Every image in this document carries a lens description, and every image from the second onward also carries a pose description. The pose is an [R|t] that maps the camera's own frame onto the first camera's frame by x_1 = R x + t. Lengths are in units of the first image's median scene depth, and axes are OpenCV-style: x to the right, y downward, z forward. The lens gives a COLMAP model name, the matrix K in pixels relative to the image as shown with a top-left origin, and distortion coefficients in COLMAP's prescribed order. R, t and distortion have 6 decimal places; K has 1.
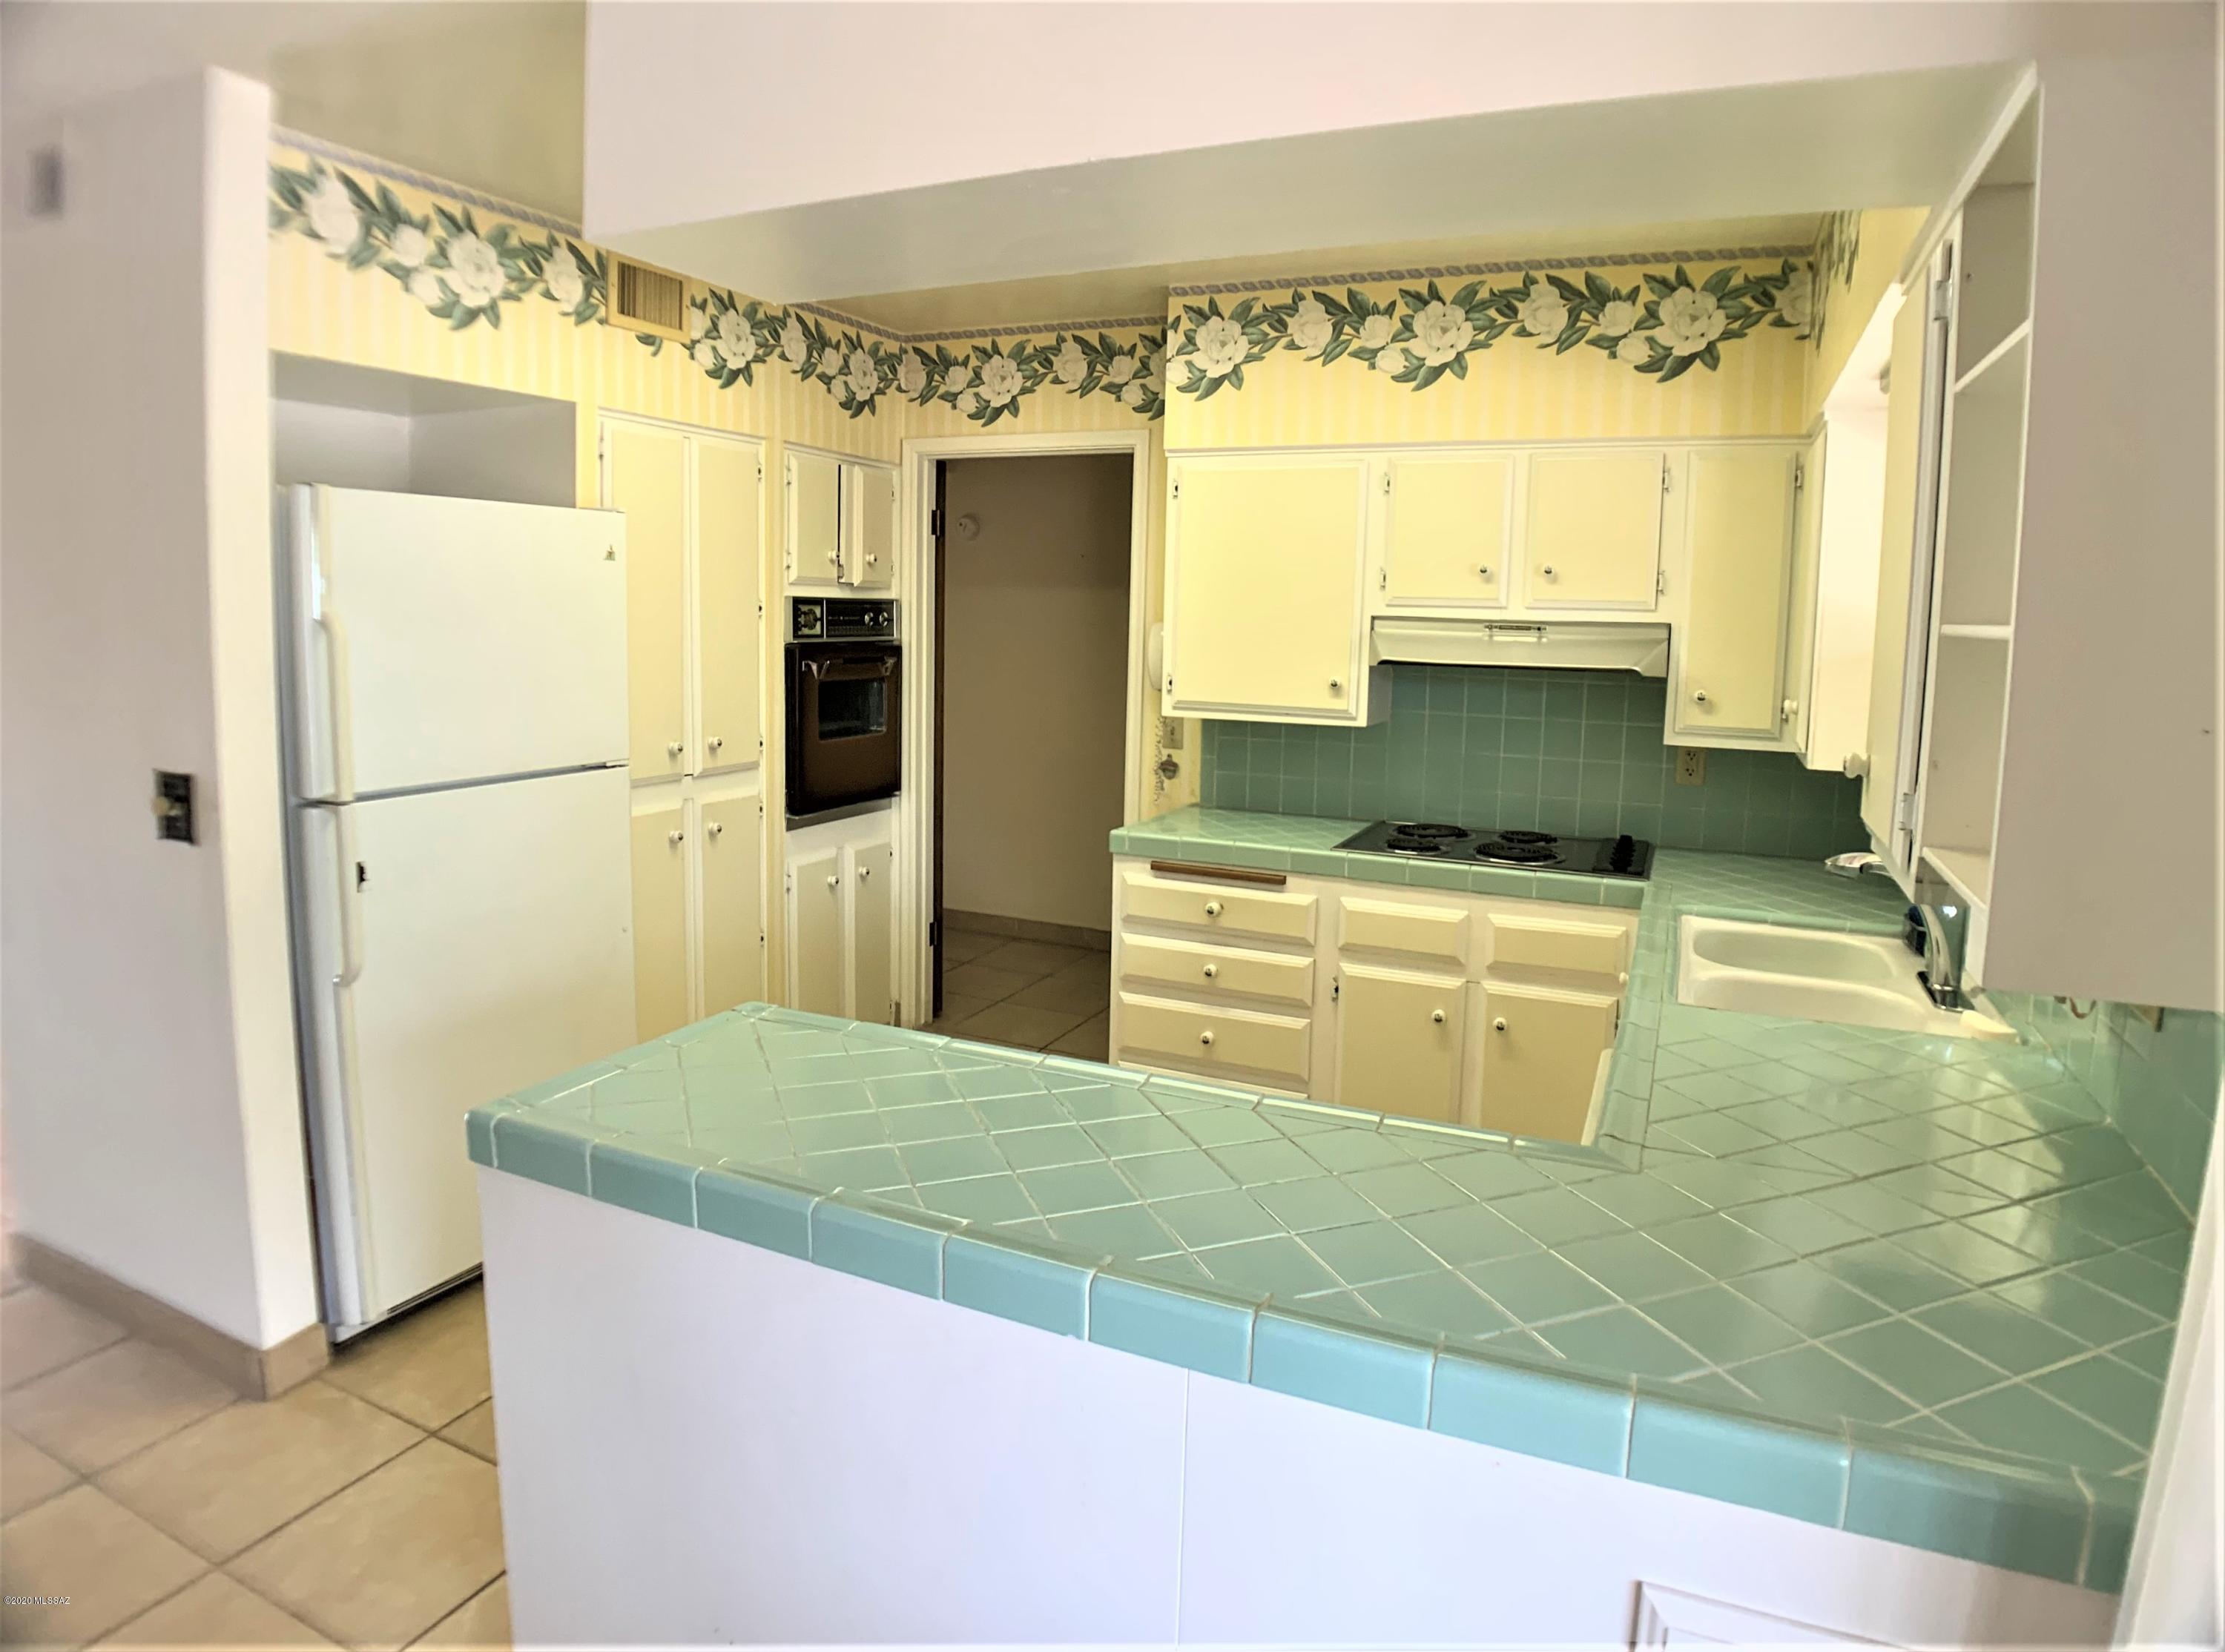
lens RADIAL K [[1300.8, 0, 1122.0], [0, 1300.8, 757.7], [0, 0, 1]] dist [-0.062607, -0.045971]
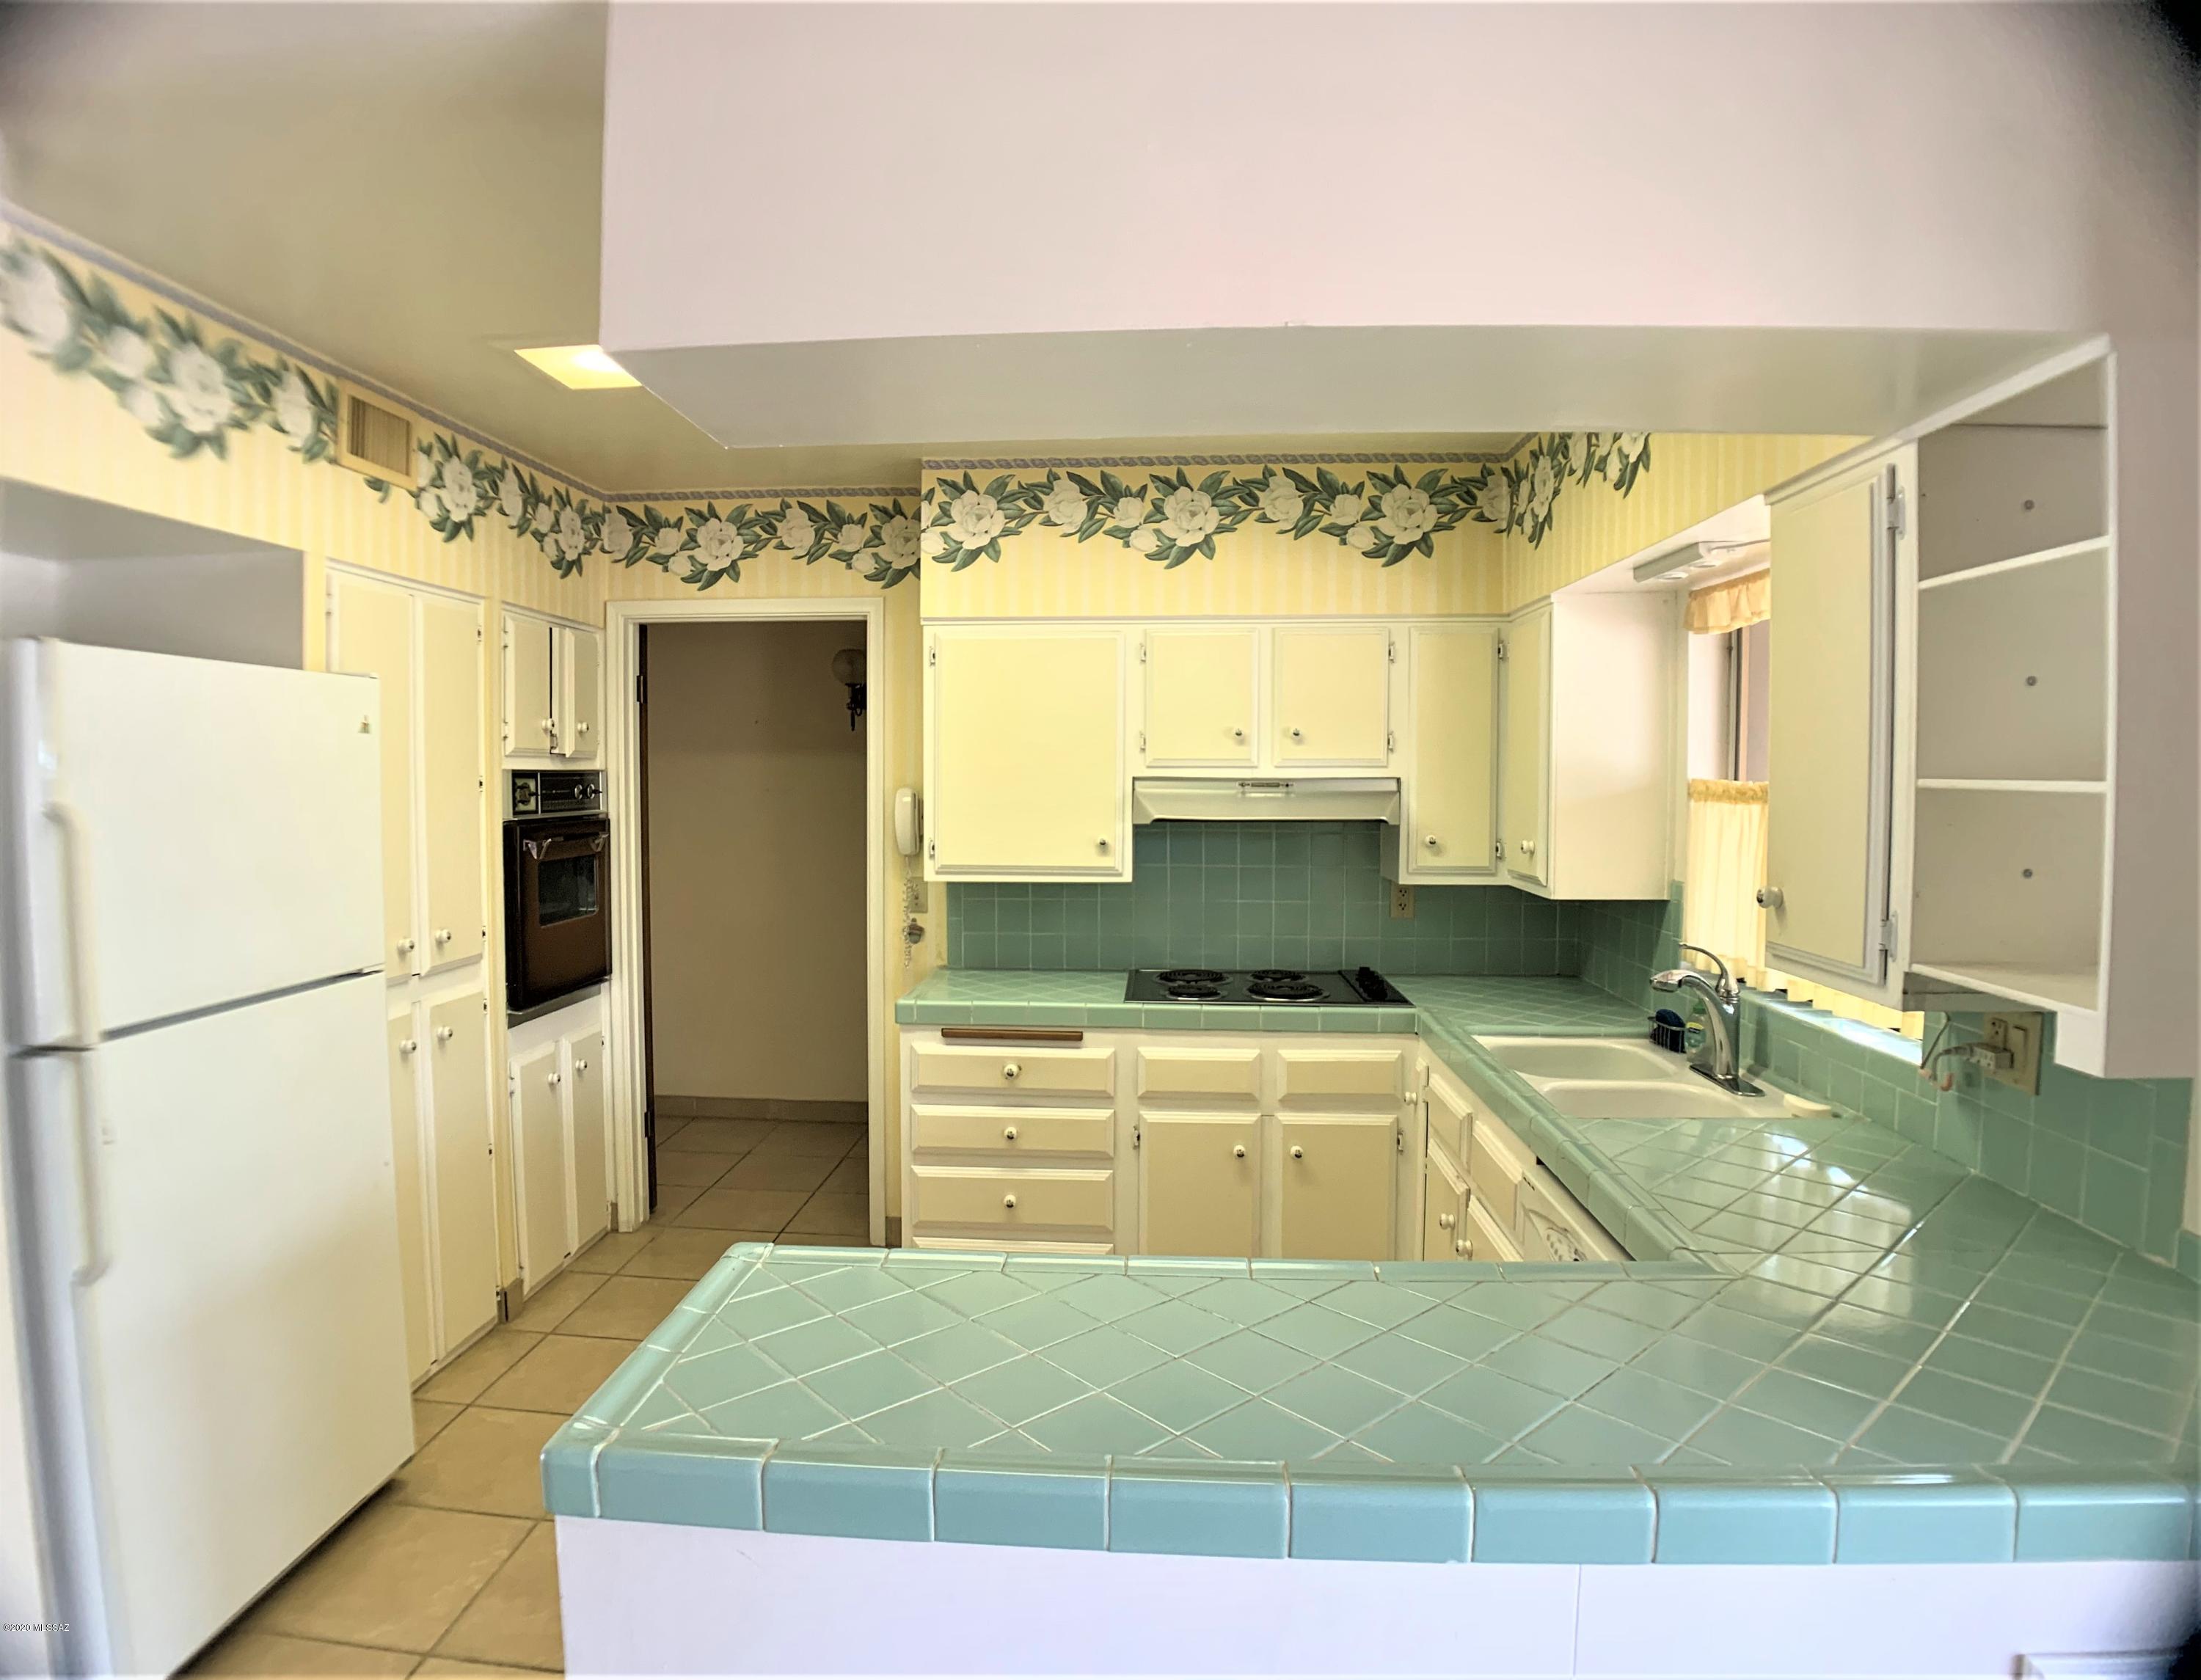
lens RADIAL K [[1225.3, 0, 1069.2], [0, 1225.3, 815.8], [0, 0, 1]] dist [-0.076919, 0.001303]
pose [[0.940334, -0.033544, 0.338596, -0.198292], [0.057824, 0.996407, -0.061875, -0.019213], [-0.335304, 0.077762, 0.938895, 0.082492]]
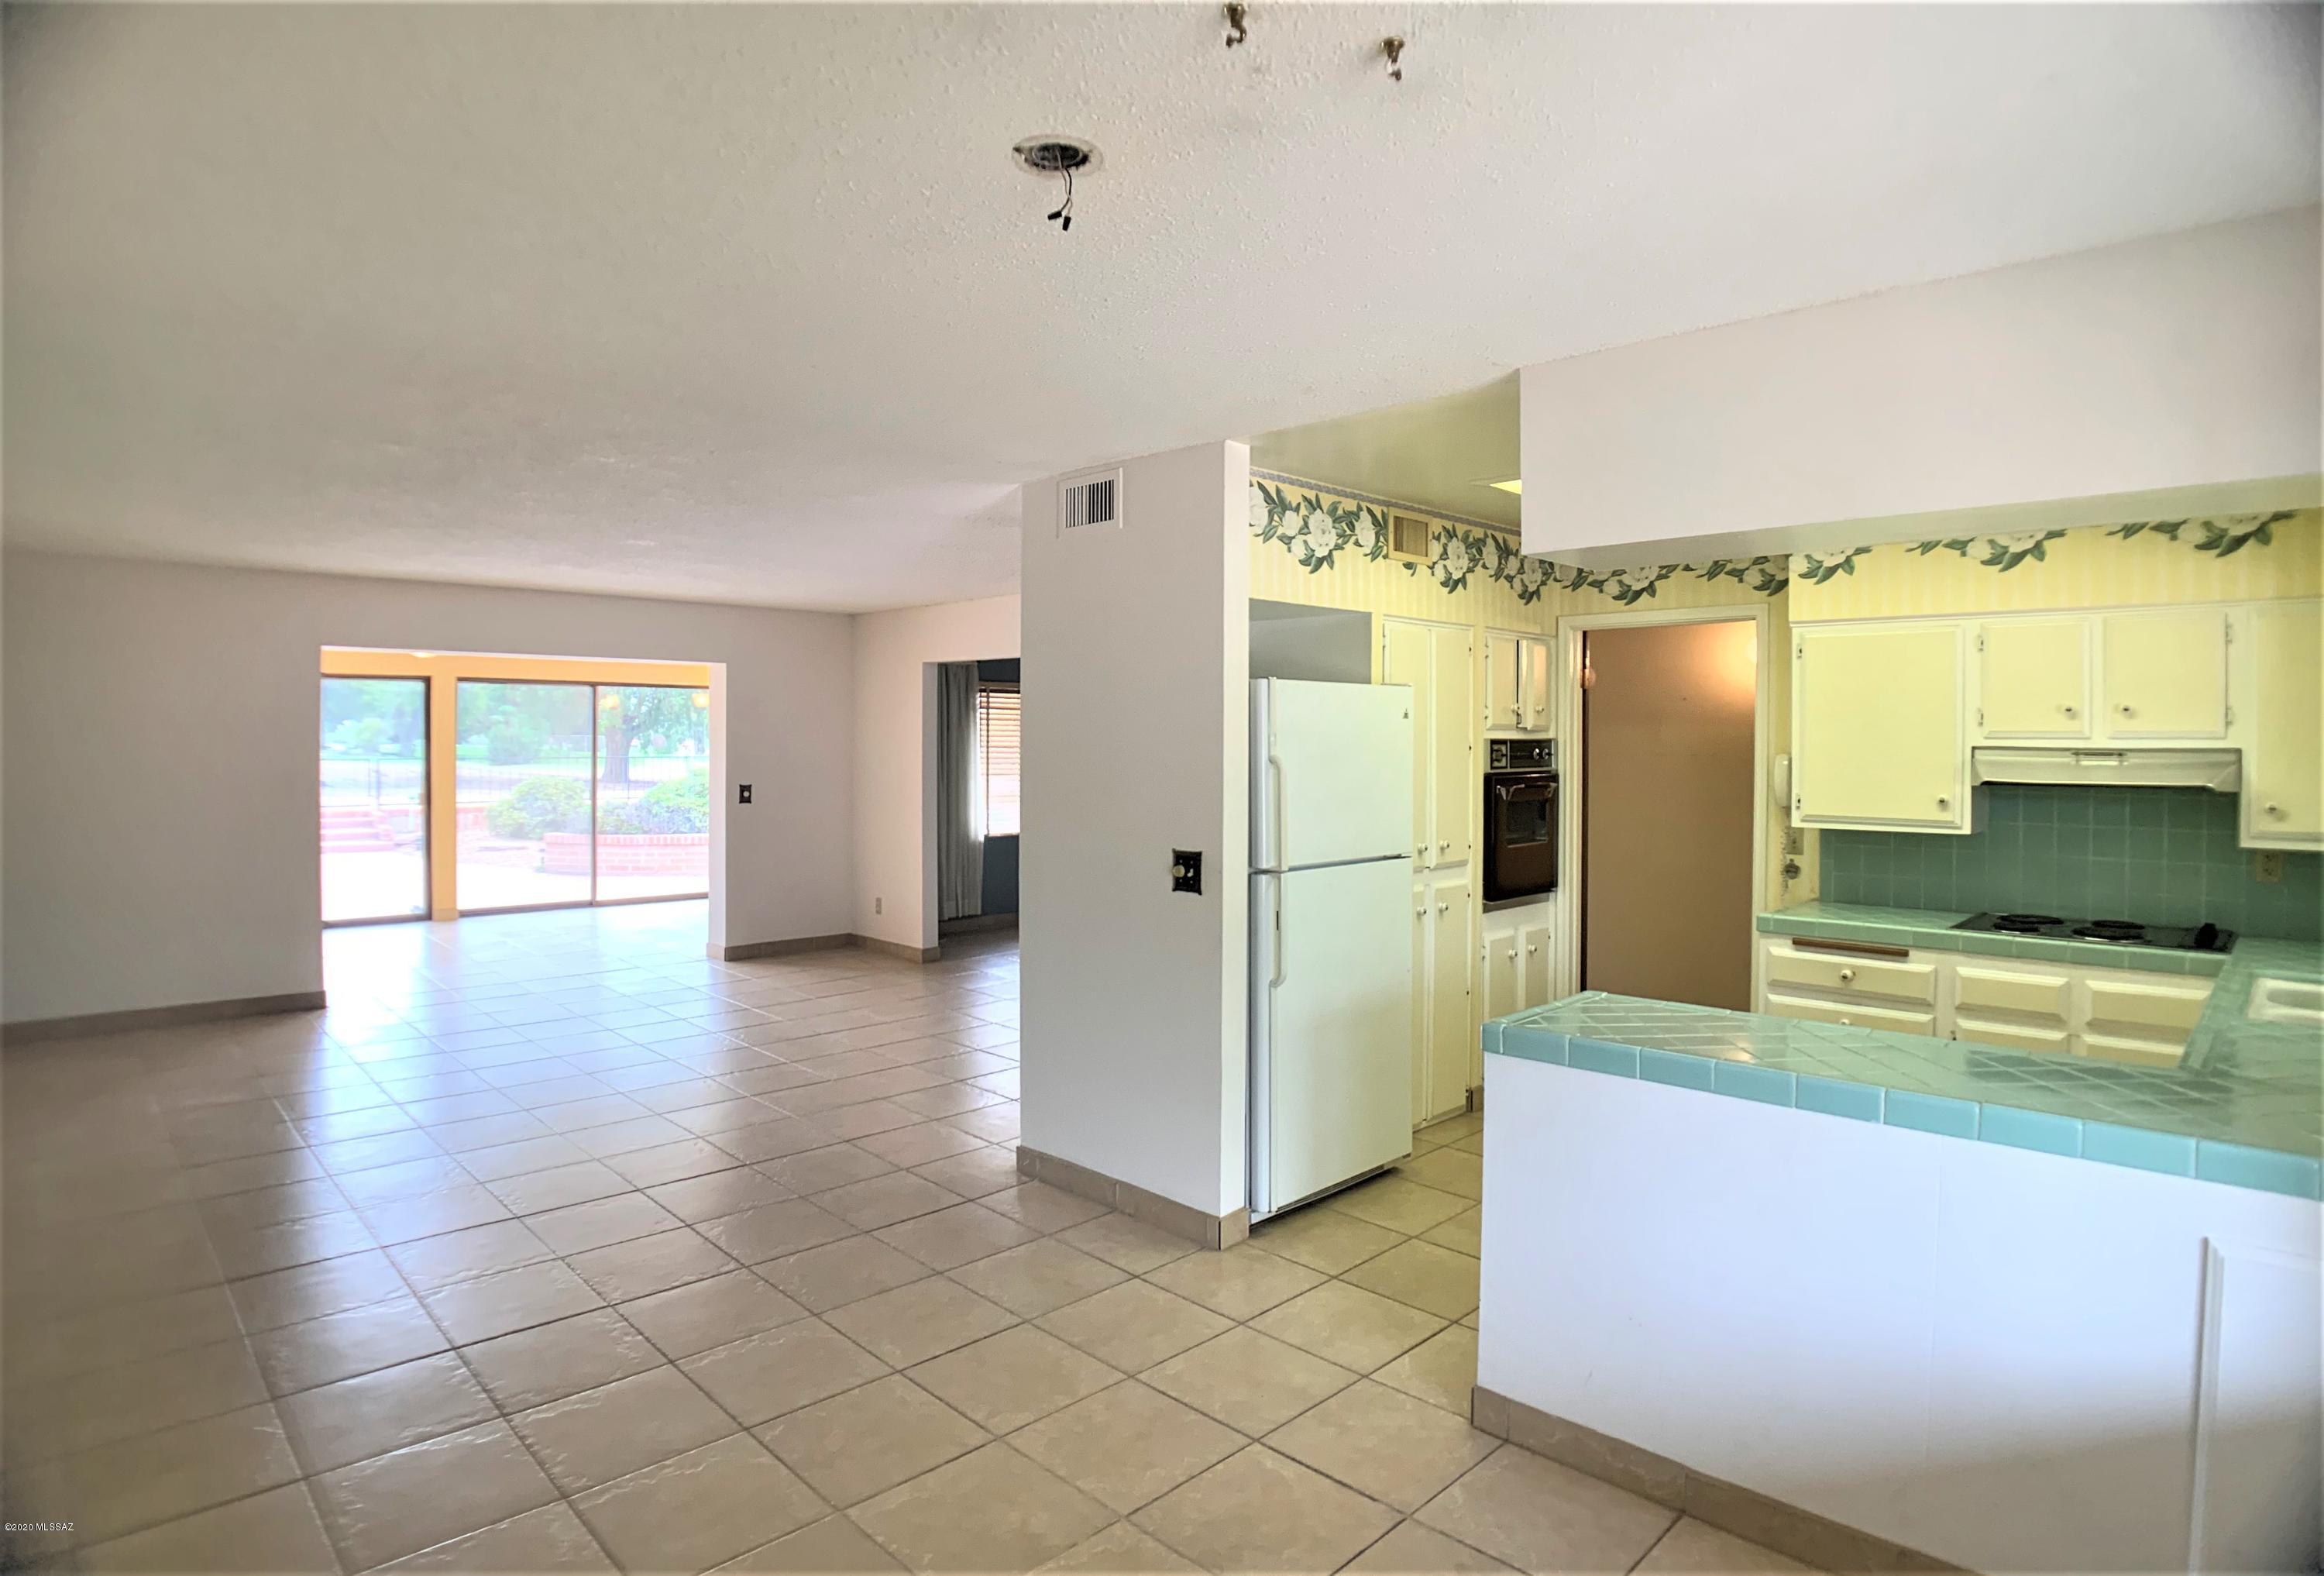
lens RADIAL K [[1267.3, 0, 1132.9], [0, 1267.3, 737.7], [0, 0, 1]] dist [-0.082313, 0.002035]
pose [[0.929527, -0.018796, -0.368273, -0.132920], [-0.023699, 0.993590, -0.110528, 0.033442], [0.367990, 0.111467, 0.923124, -0.407861]]
